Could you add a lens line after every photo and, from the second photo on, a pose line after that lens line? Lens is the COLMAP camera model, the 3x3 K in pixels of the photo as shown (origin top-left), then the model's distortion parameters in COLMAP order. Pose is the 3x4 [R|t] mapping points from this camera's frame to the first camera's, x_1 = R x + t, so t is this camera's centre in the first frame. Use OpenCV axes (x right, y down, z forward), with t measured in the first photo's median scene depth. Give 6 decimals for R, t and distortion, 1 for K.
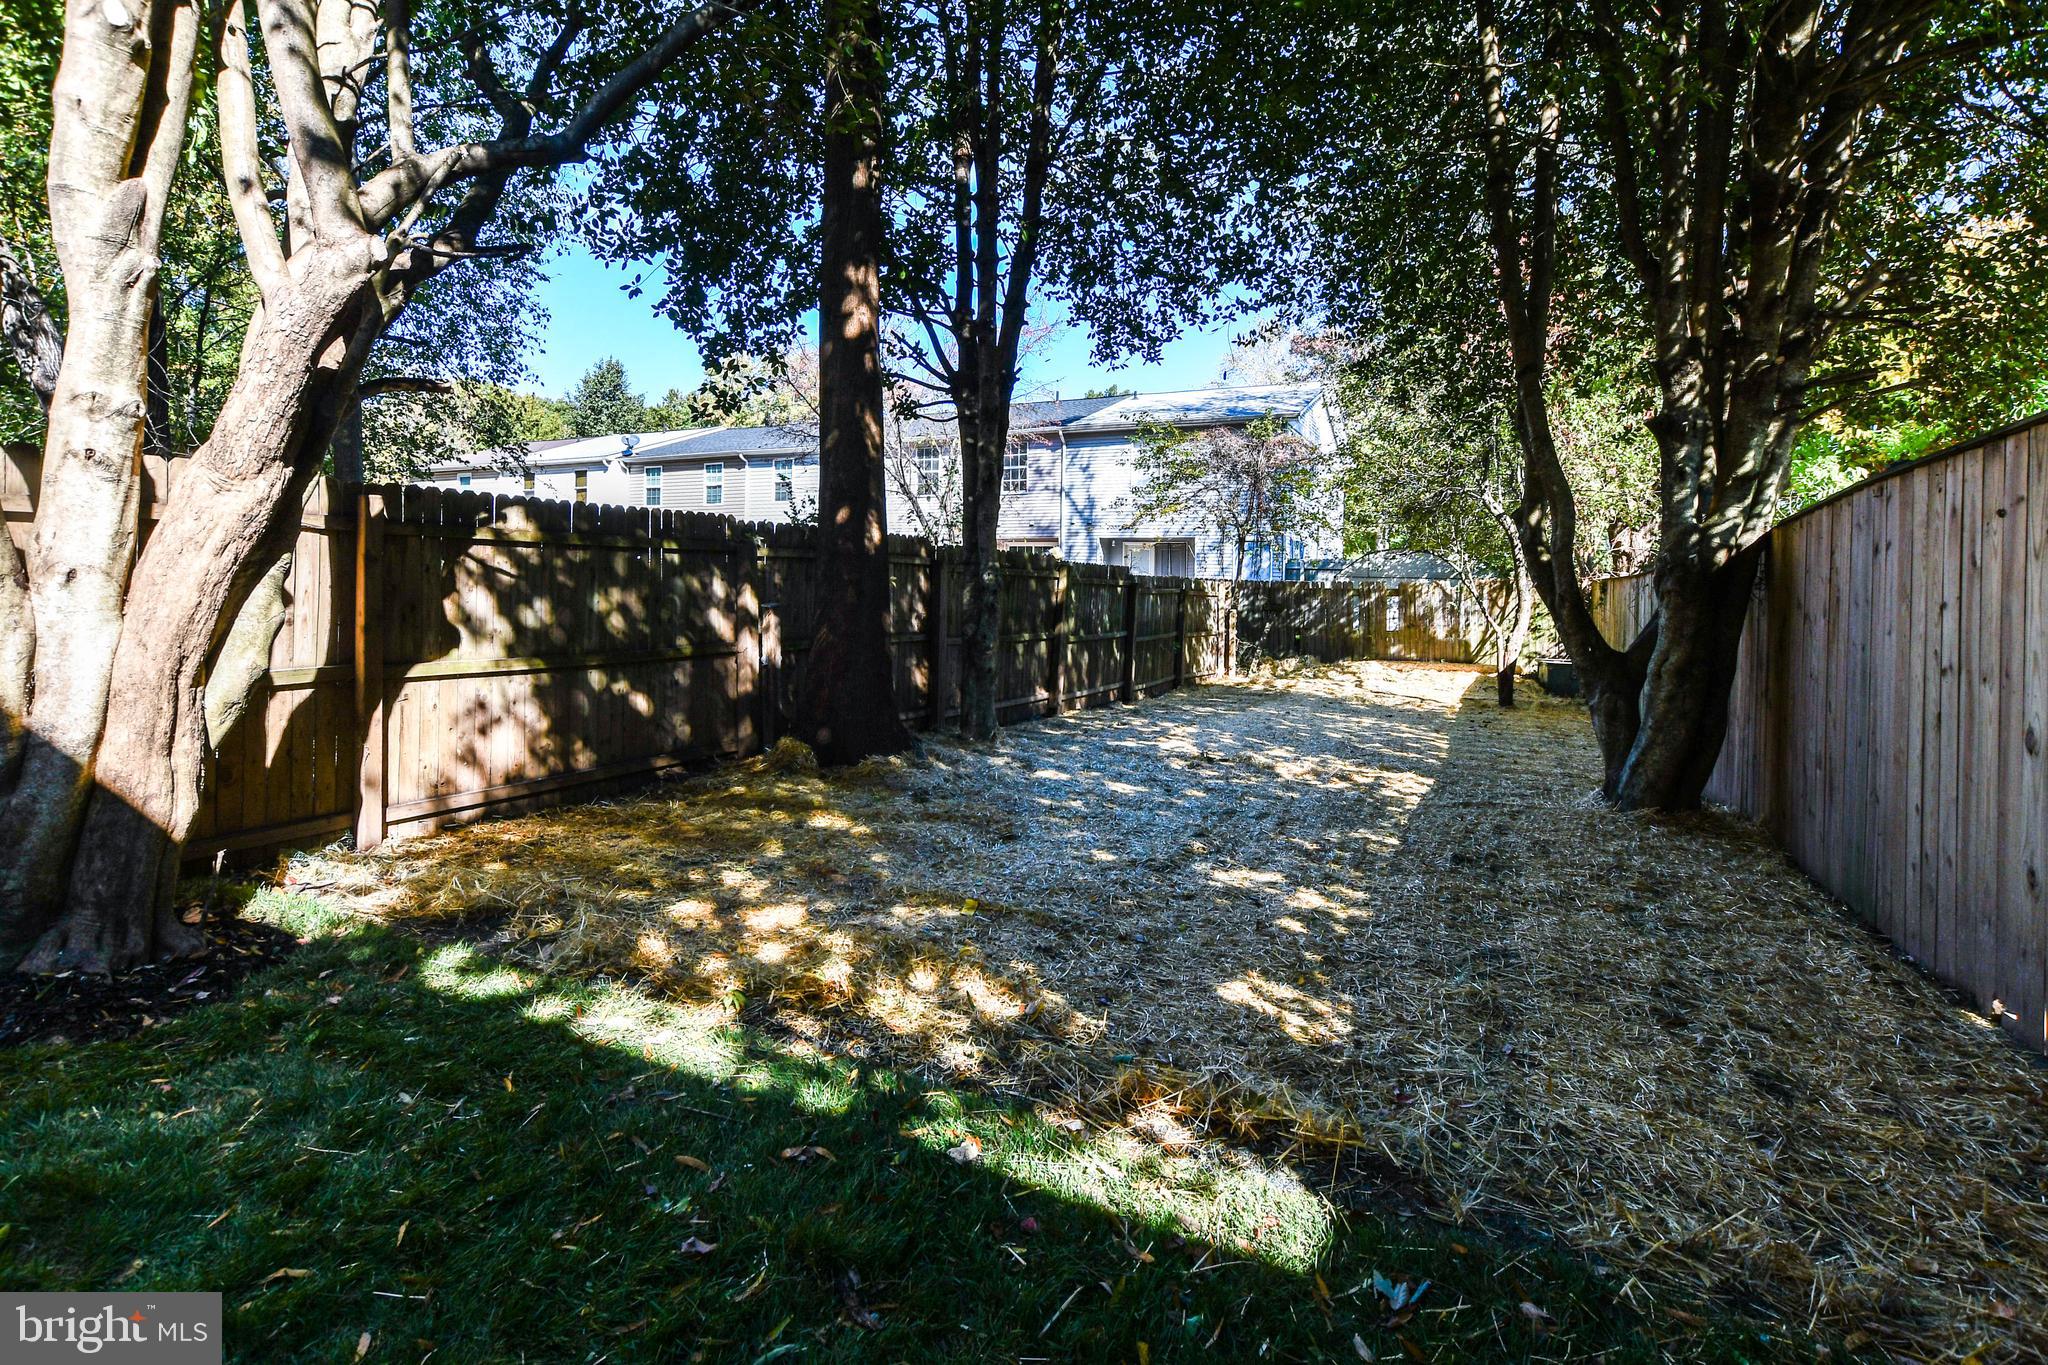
lens RADIAL K [[945.5, 0, 1017.7], [0, 945.5, 598.7], [0, 0, 1]] dist [-0.000635, -0.000391]
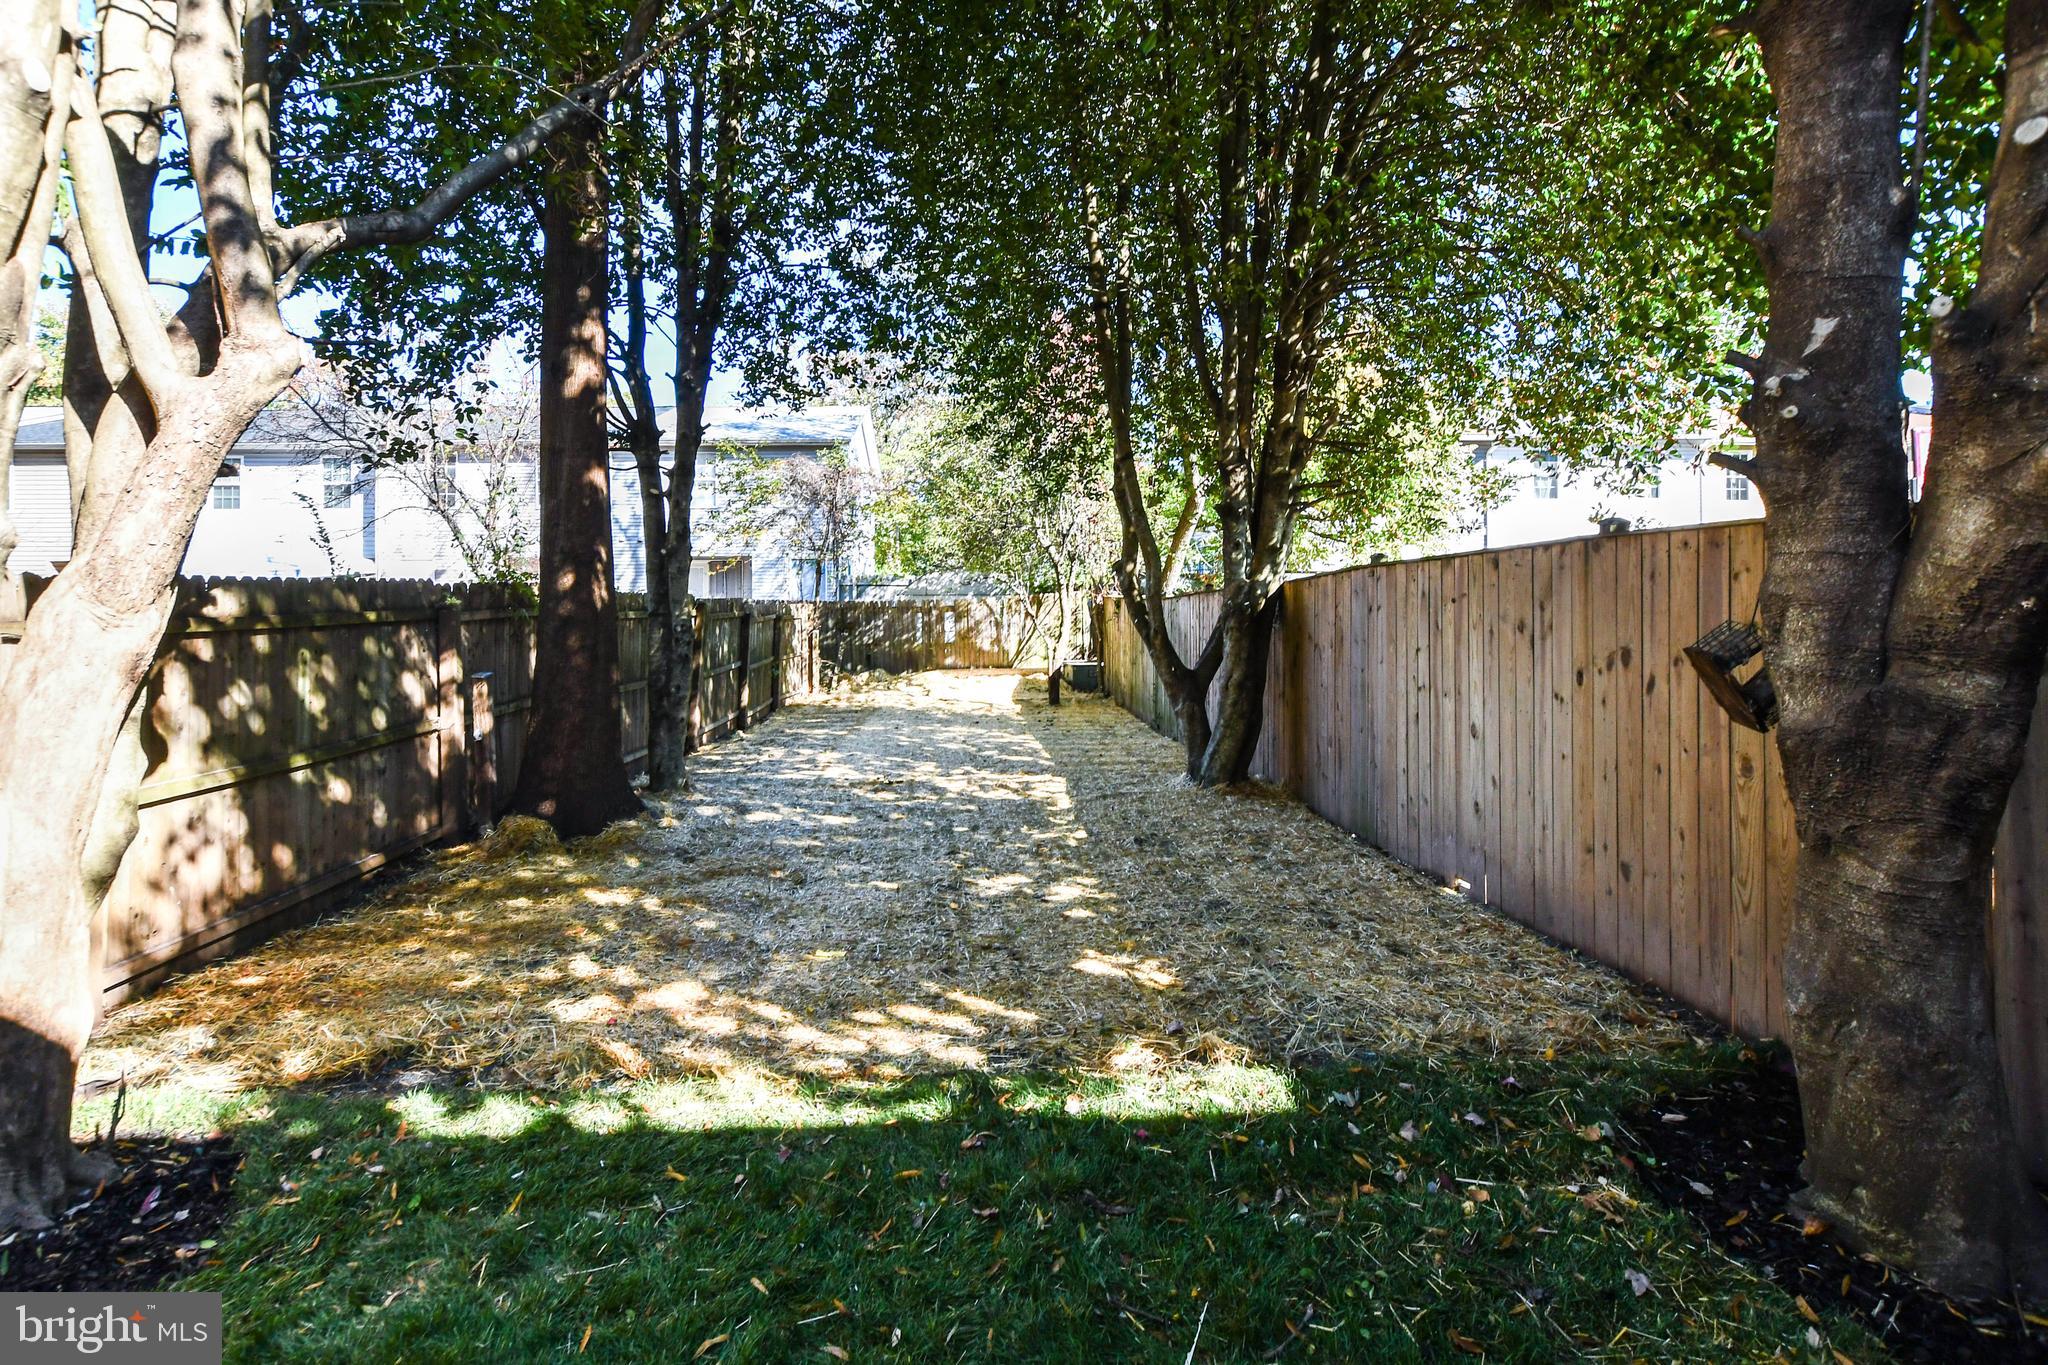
lens RADIAL K [[945.5, 0, 1017.7], [0, 945.5, 598.7], [0, 0, 1]] dist [-0.000635, -0.000391]
pose [[0.870274, -0.021630, 0.492093, -0.231616], [0.023991, 0.999711, 0.001515, -0.050825], [-0.491983, 0.010488, 0.870541, -0.057263]]
